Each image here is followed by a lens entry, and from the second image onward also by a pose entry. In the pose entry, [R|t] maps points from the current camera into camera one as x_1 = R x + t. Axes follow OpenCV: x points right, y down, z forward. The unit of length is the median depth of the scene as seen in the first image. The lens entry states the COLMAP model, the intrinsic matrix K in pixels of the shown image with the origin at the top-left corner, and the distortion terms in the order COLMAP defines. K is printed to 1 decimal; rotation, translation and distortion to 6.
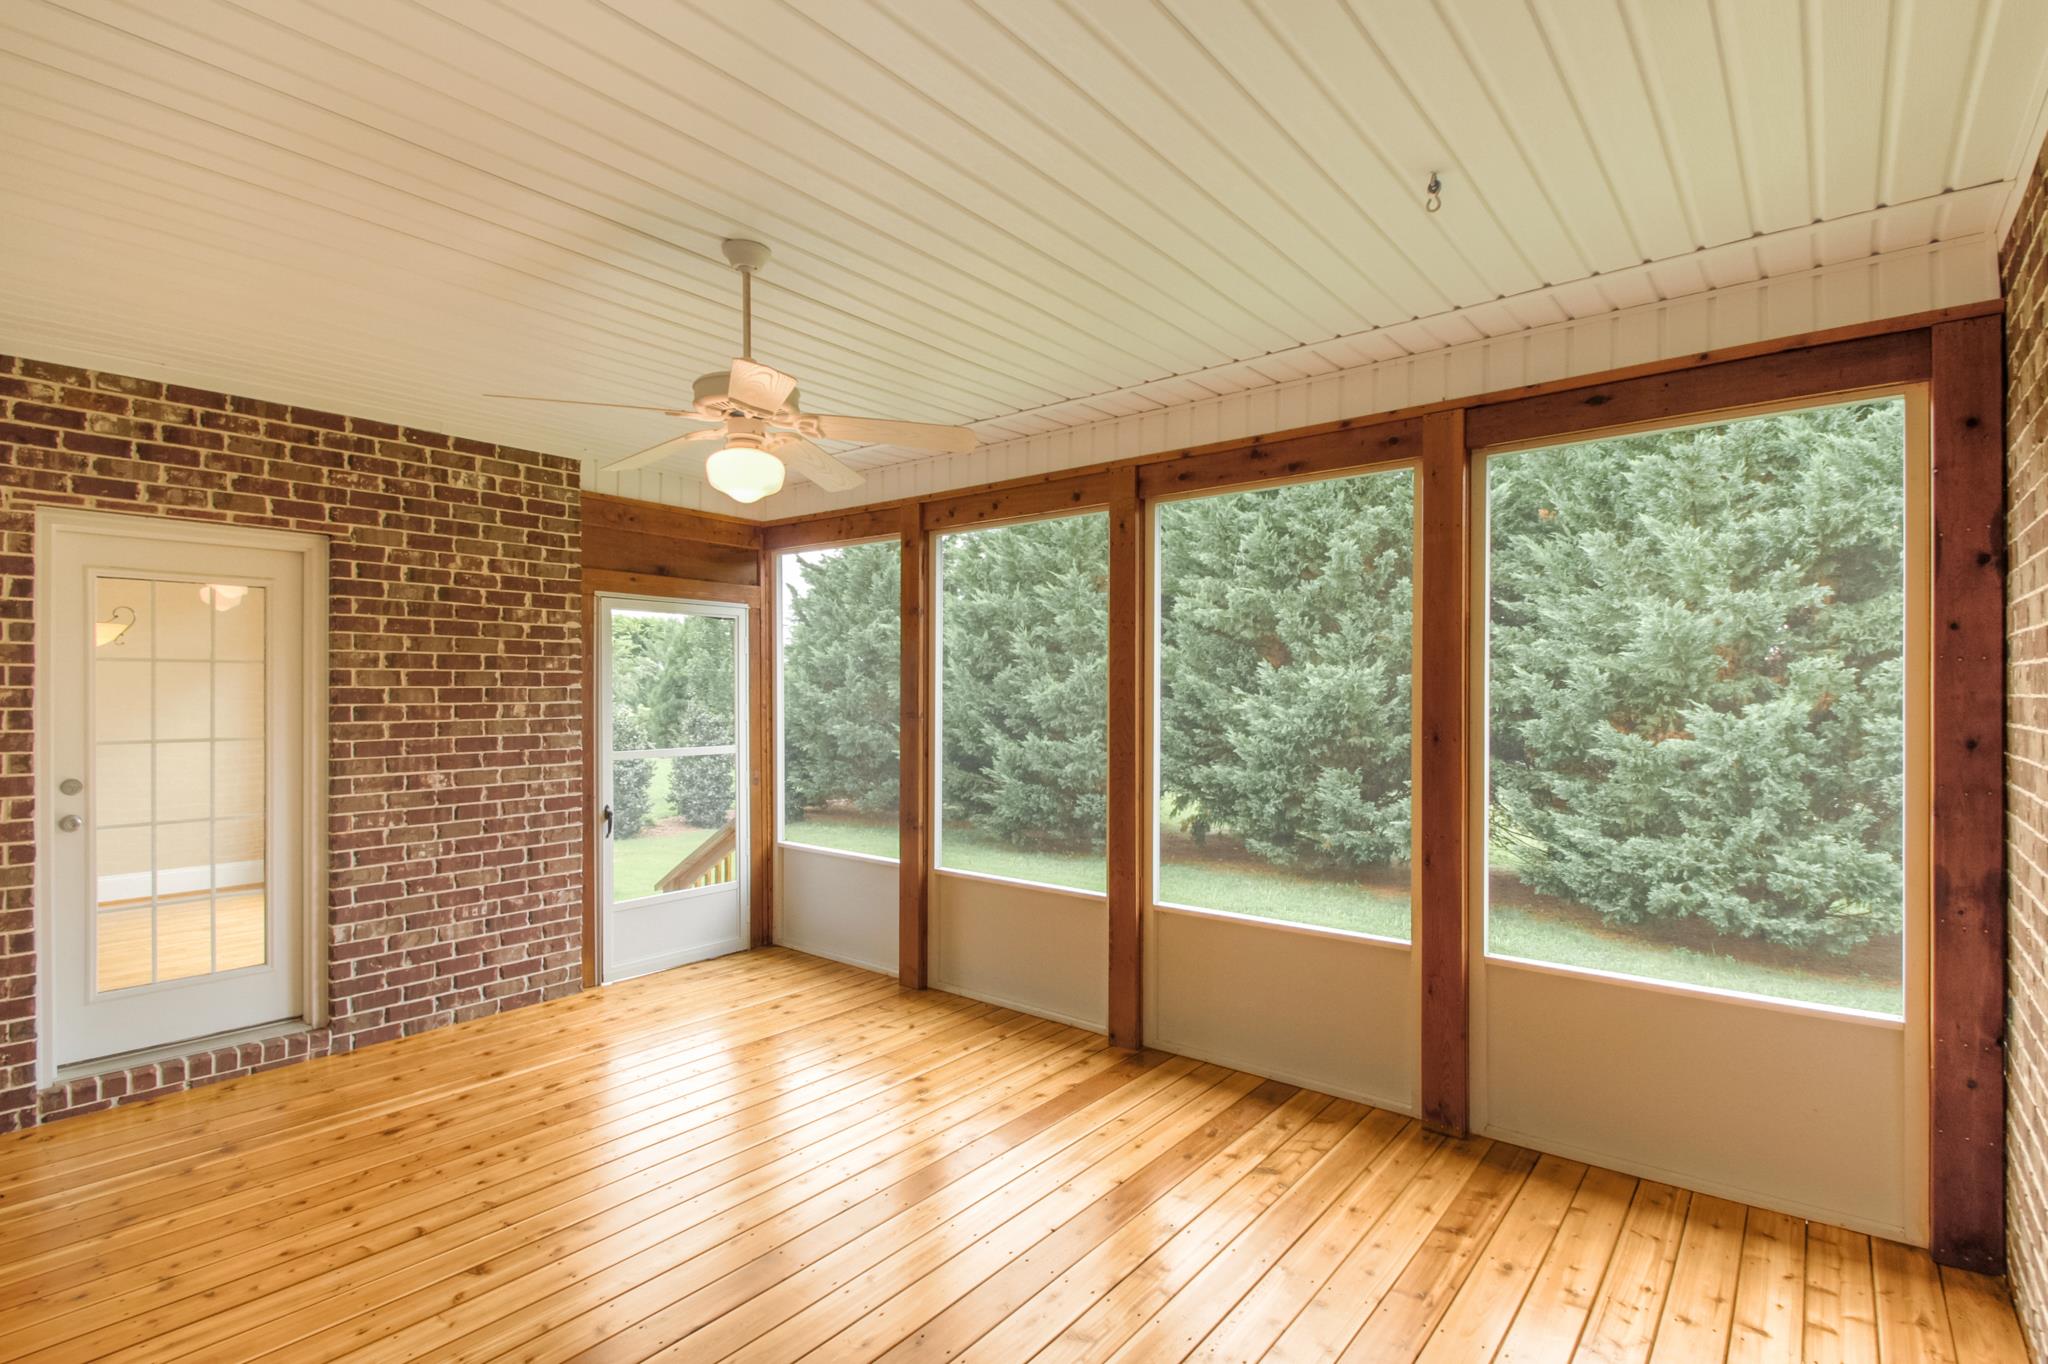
lens RADIAL K [[977.1, 0, 1008.8], [0, 977.1, 685.1], [0, 0, 1]] dist [0.018870, -0.015424]
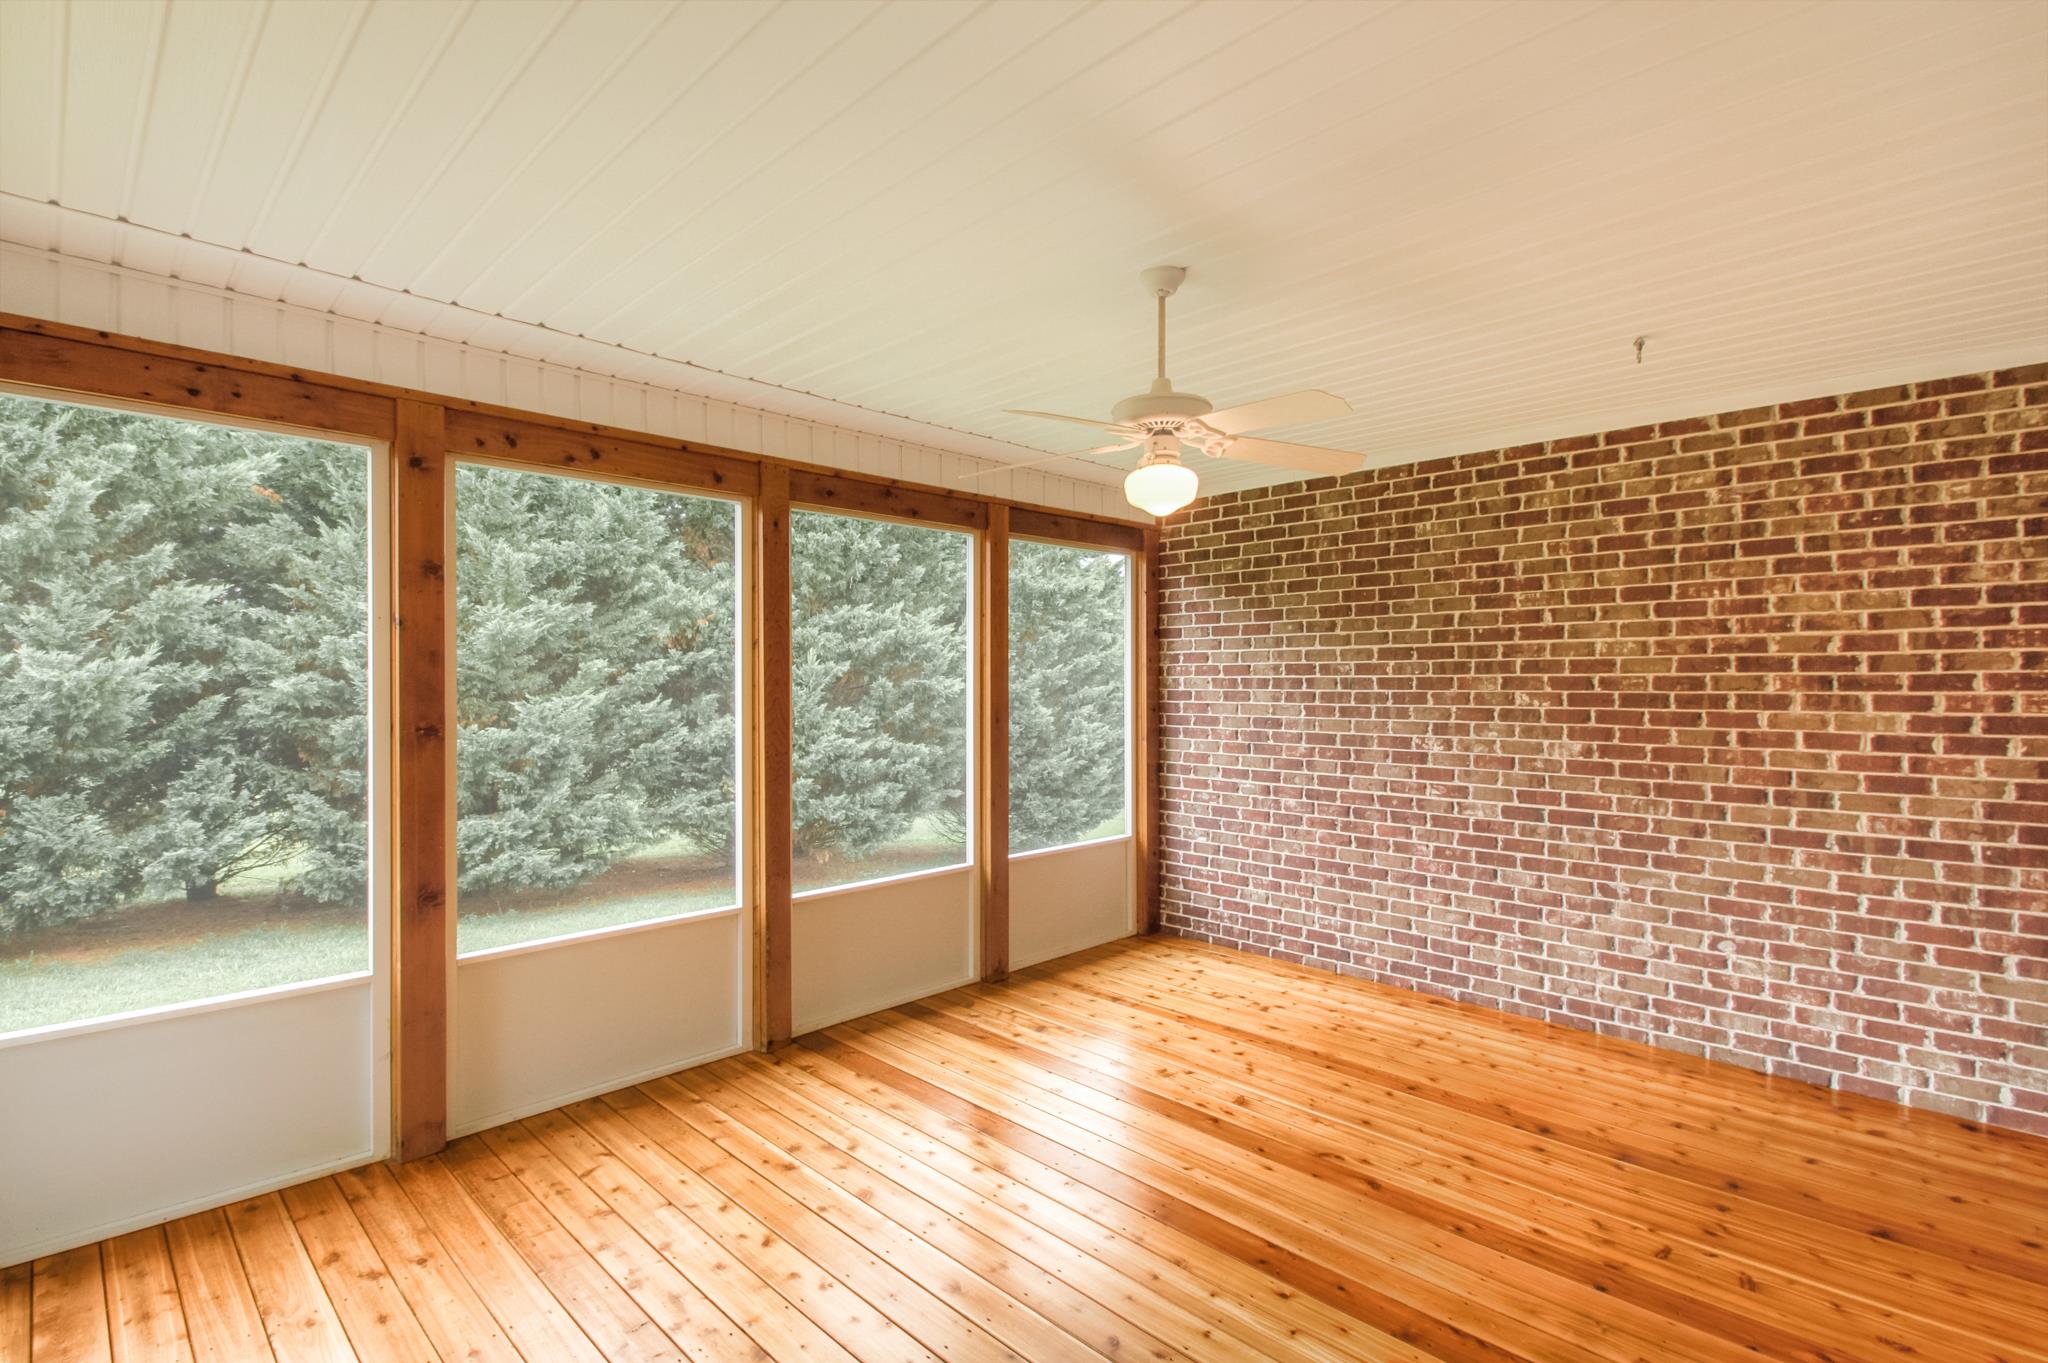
lens RADIAL K [[964.3, 0, 1012.9], [0, 964.3, 690.7], [0, 0, 1]] dist [0.012354, -0.011254]
pose [[0.099815, -0.010181, 0.994954, -0.868858], [-0.005326, 0.999928, 0.010766, -0.007343], [-0.994992, -0.006374, 0.099754, 0.696473]]
